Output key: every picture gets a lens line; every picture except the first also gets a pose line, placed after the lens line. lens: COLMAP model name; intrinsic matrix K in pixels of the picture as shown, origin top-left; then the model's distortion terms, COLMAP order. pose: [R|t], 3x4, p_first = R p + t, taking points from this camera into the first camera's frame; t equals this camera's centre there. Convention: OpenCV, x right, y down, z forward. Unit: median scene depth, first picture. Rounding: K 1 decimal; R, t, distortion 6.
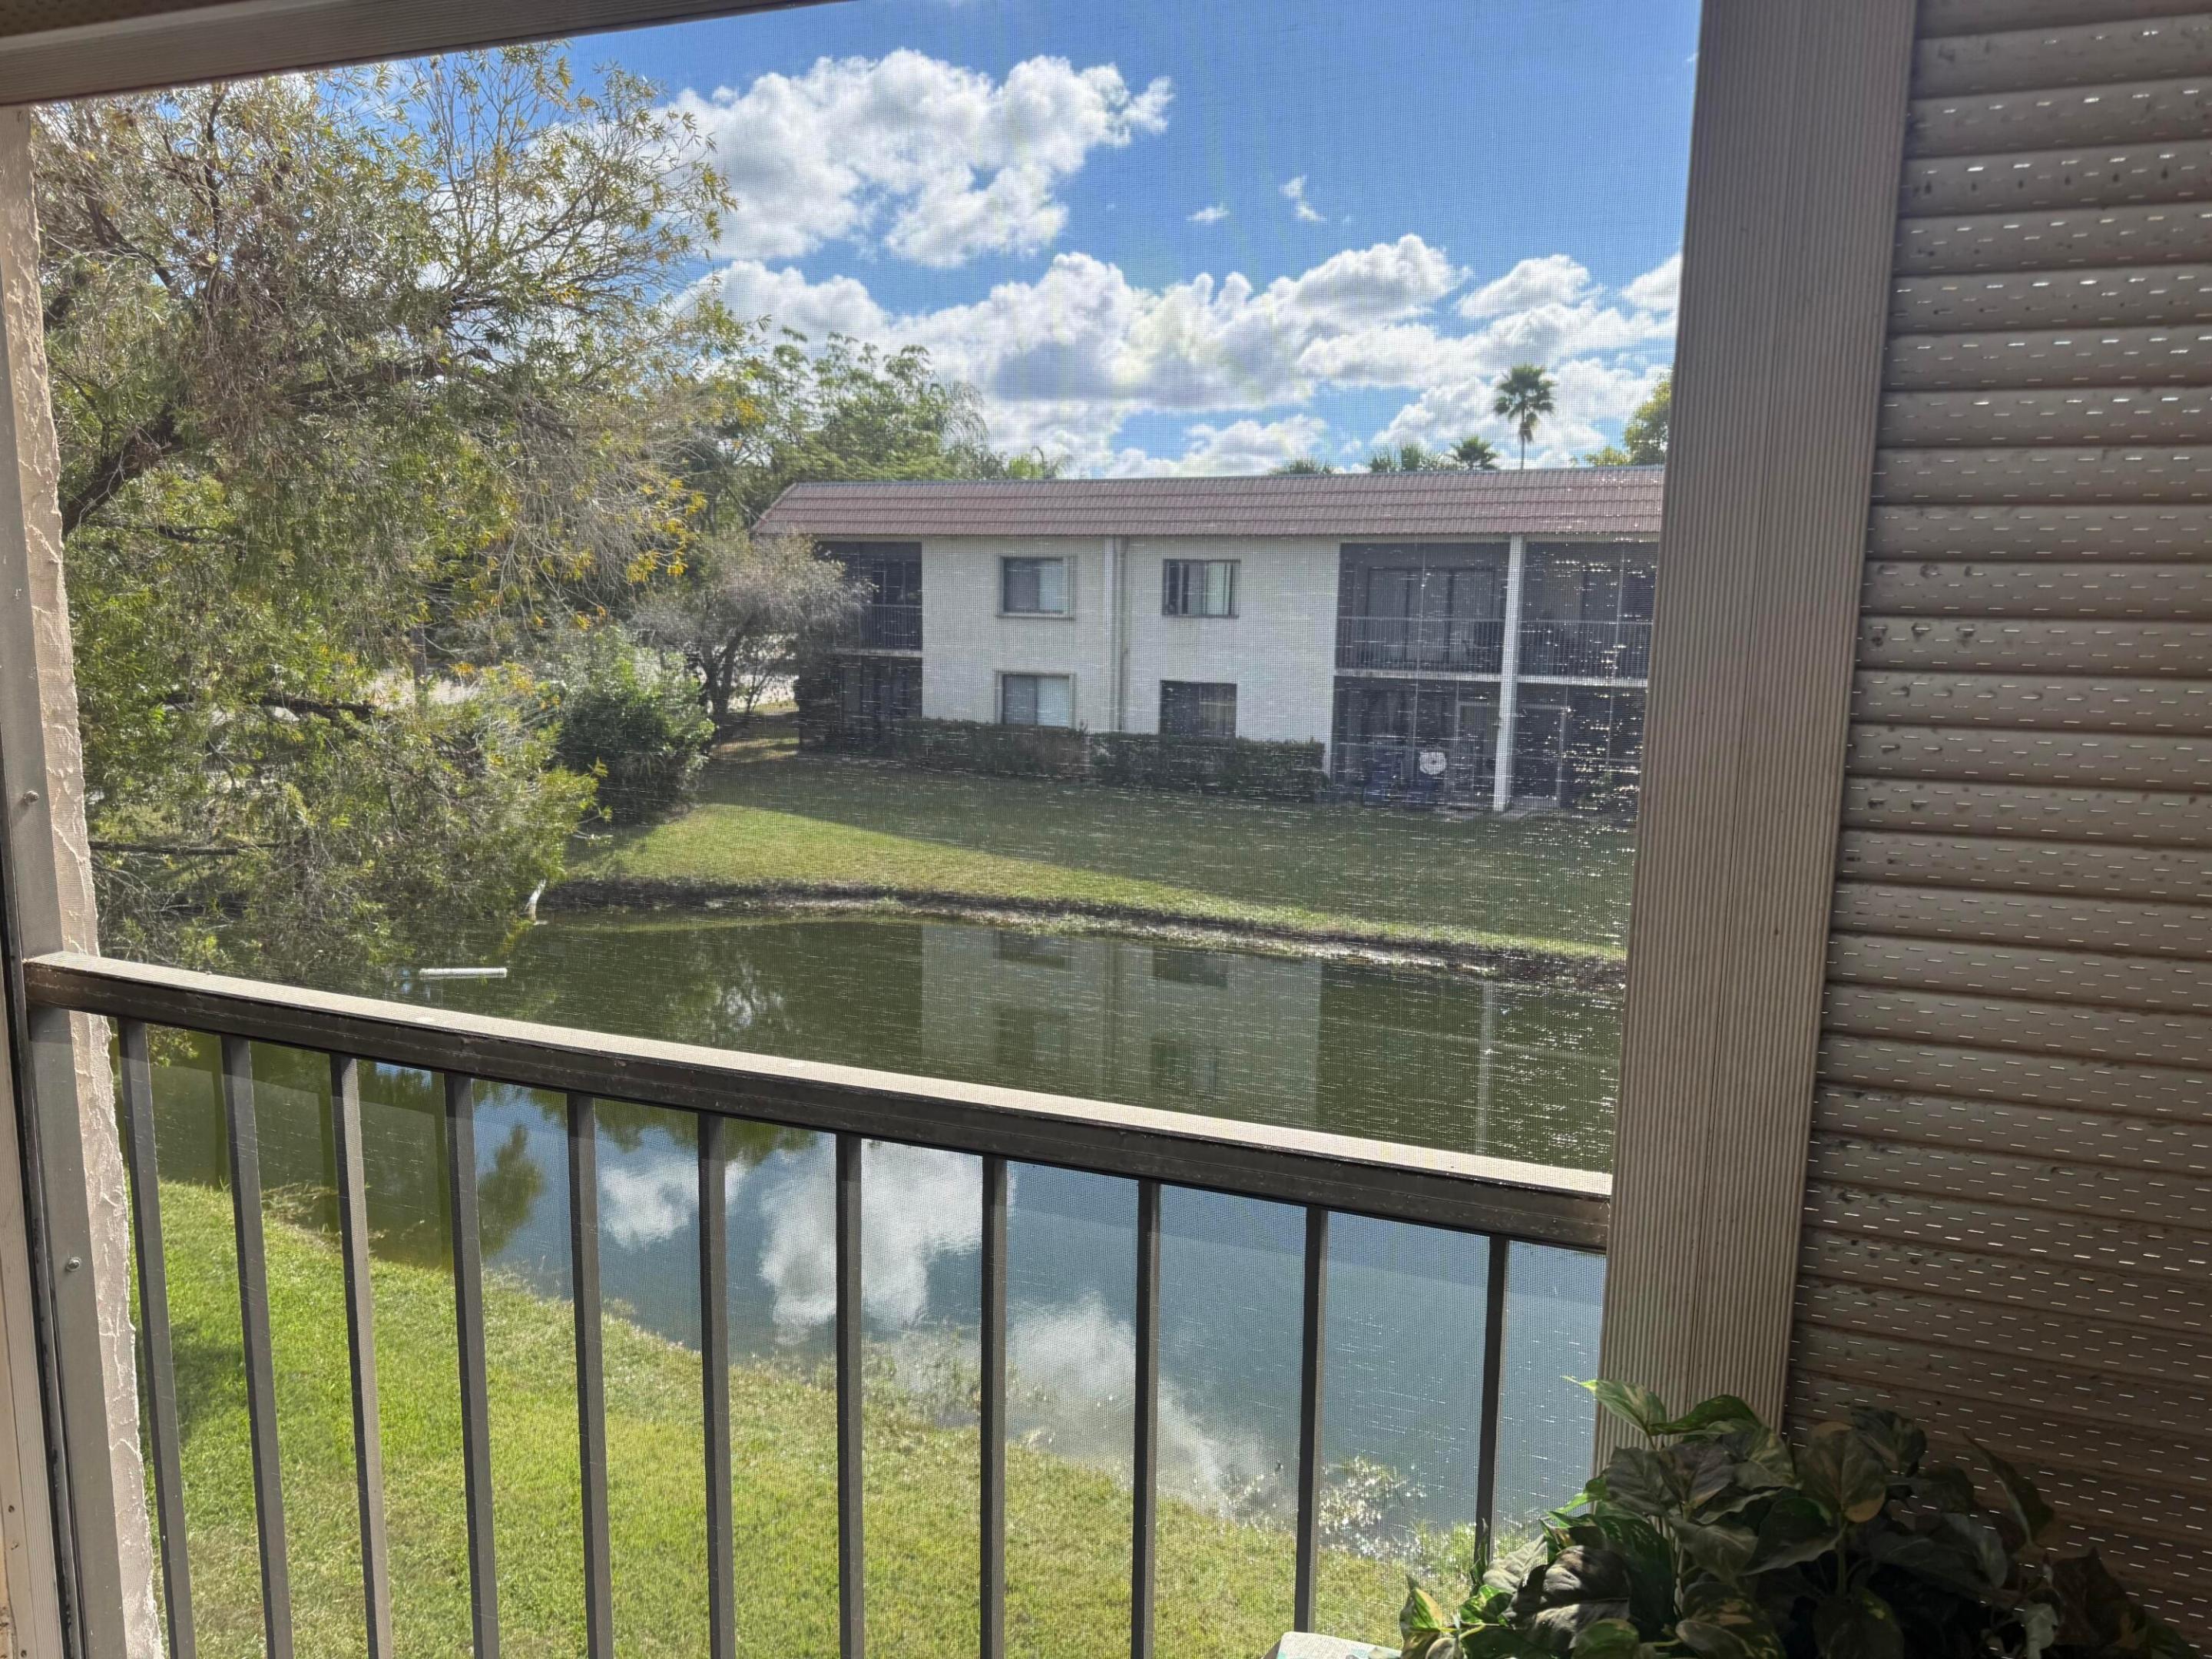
lens RADIAL K [[1561.8, 0, 1101.4], [0, 1561.8, 857.2], [0, 0, 1]] dist [0.063893, -0.077585]
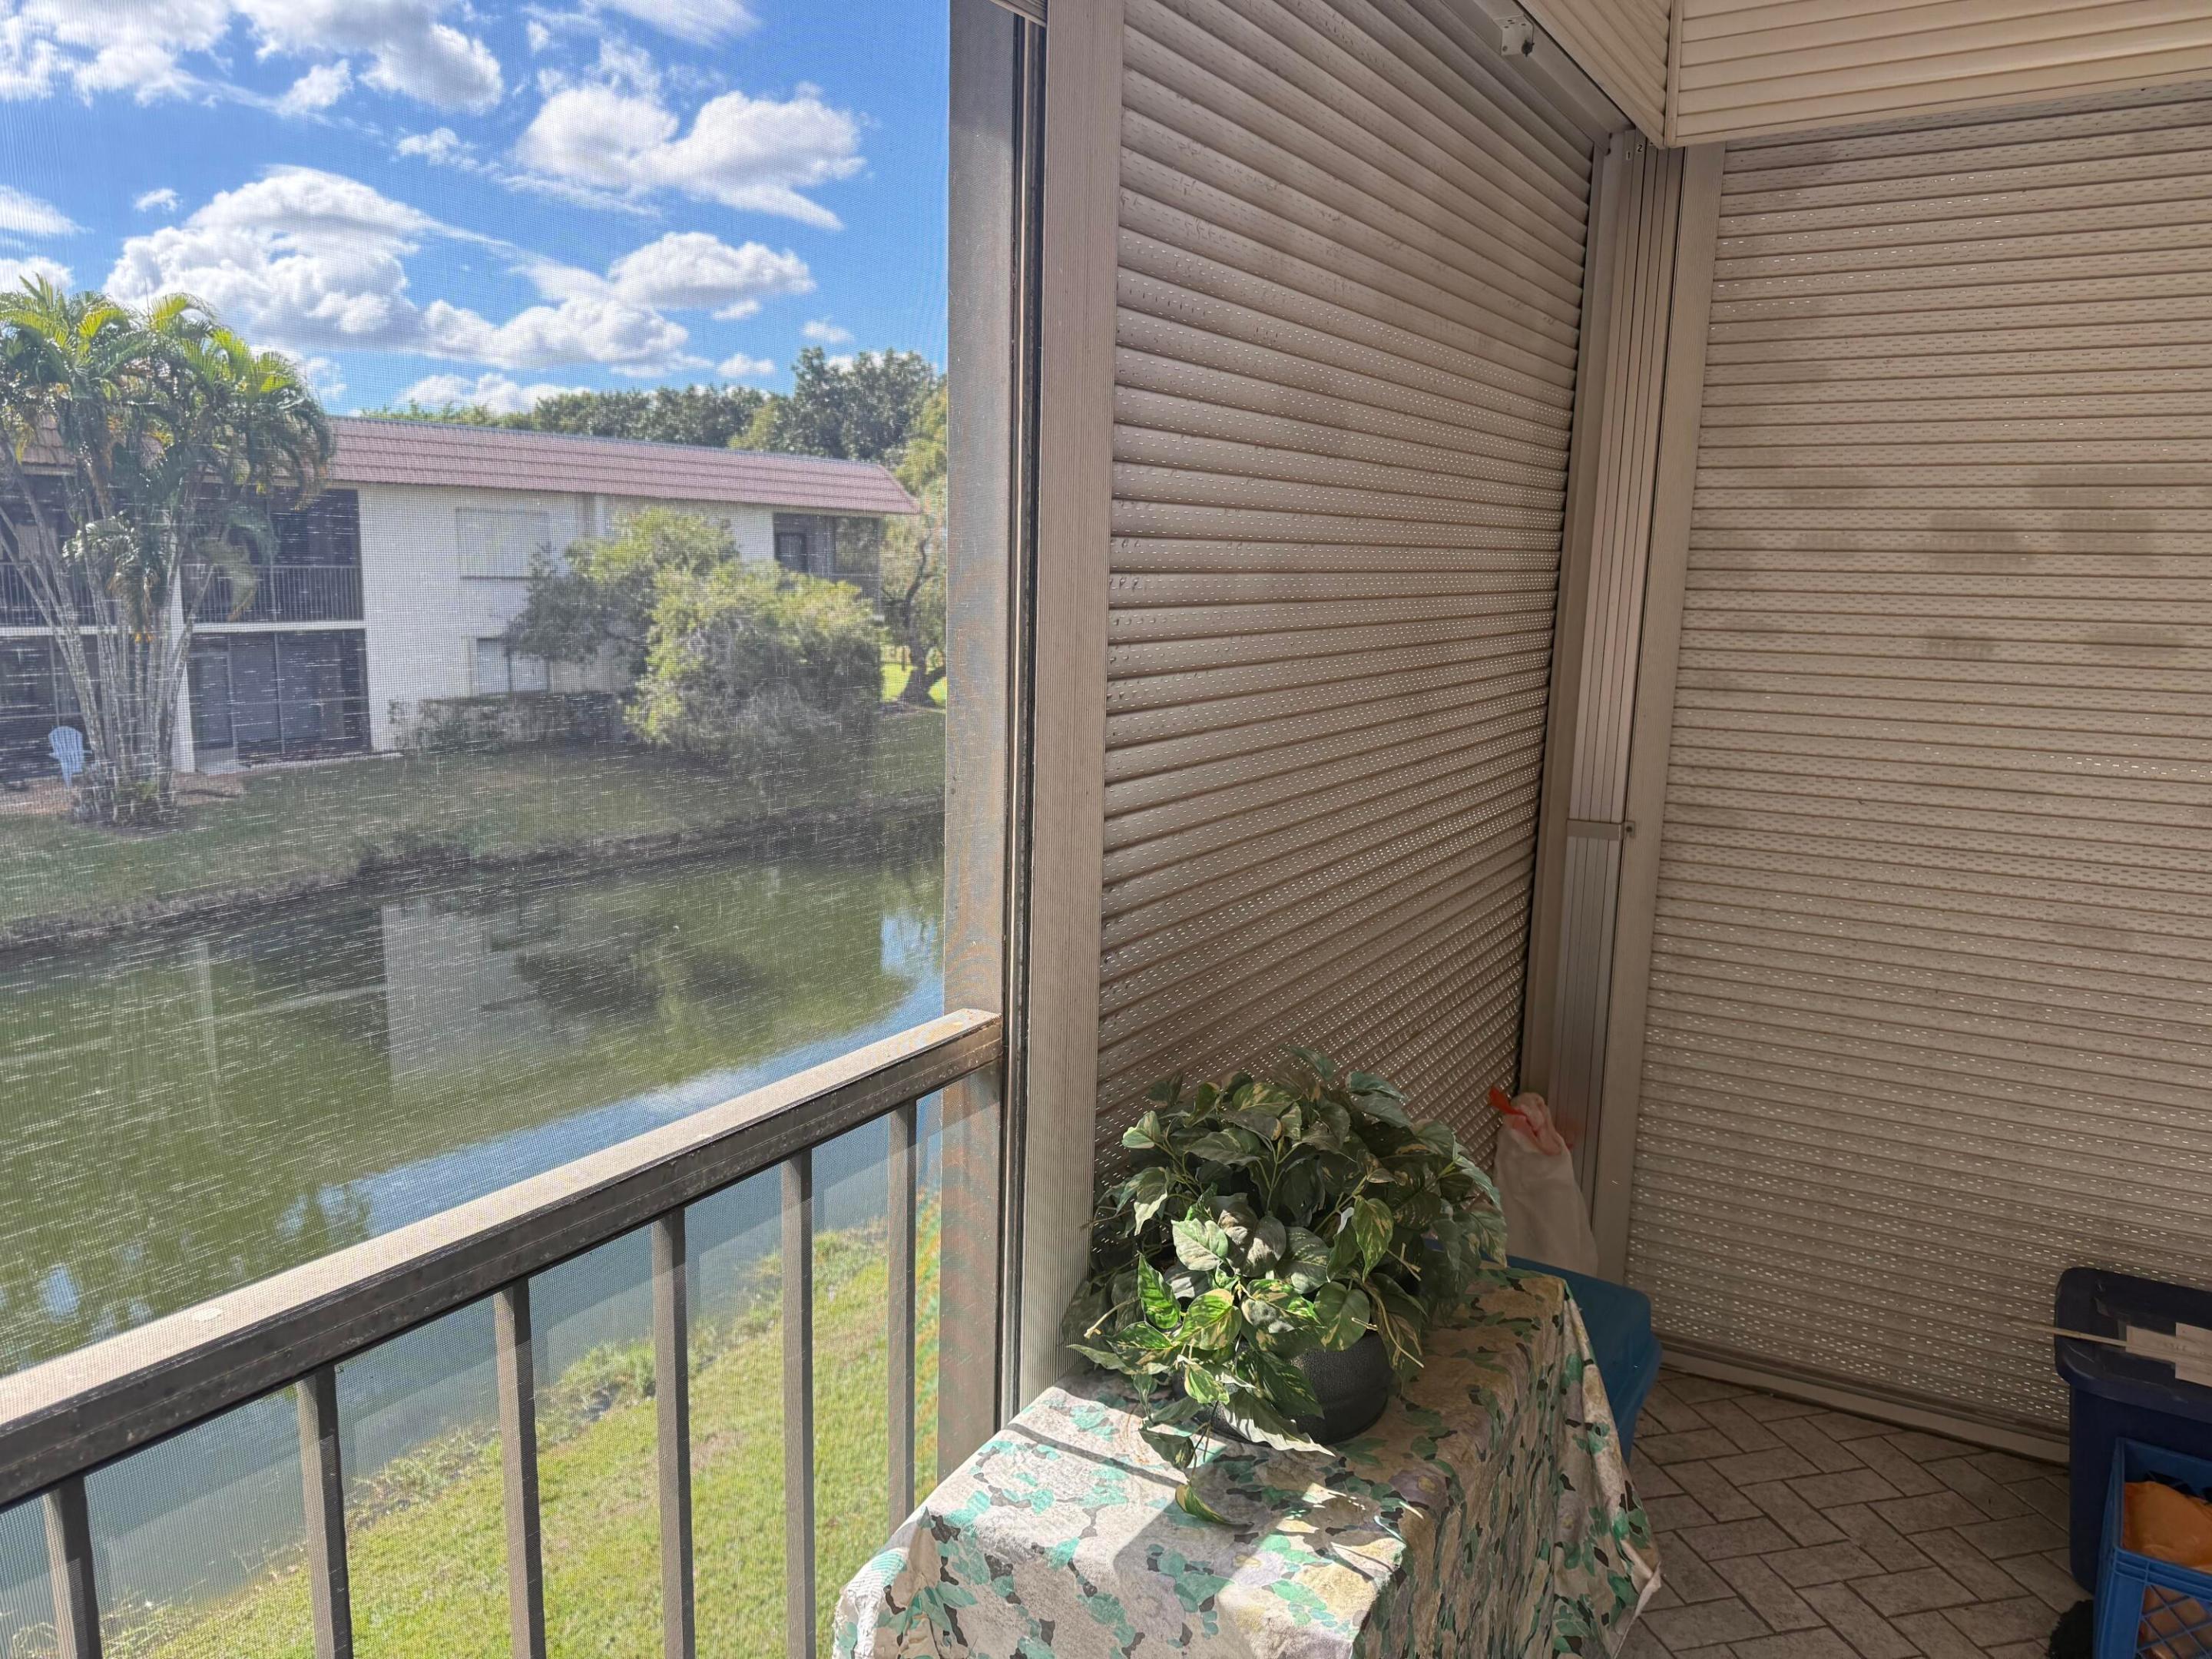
lens RADIAL K [[1561.8, 0, 1101.4], [0, 1561.8, 857.2], [0, 0, 1]] dist [0.063893, -0.077585]
pose [[0.180669, -0.197639, 0.963482, -1.010591], [0.163415, 0.972018, 0.168747, -0.142577], [-0.969873, 0.126960, 0.207910, 0.731541]]
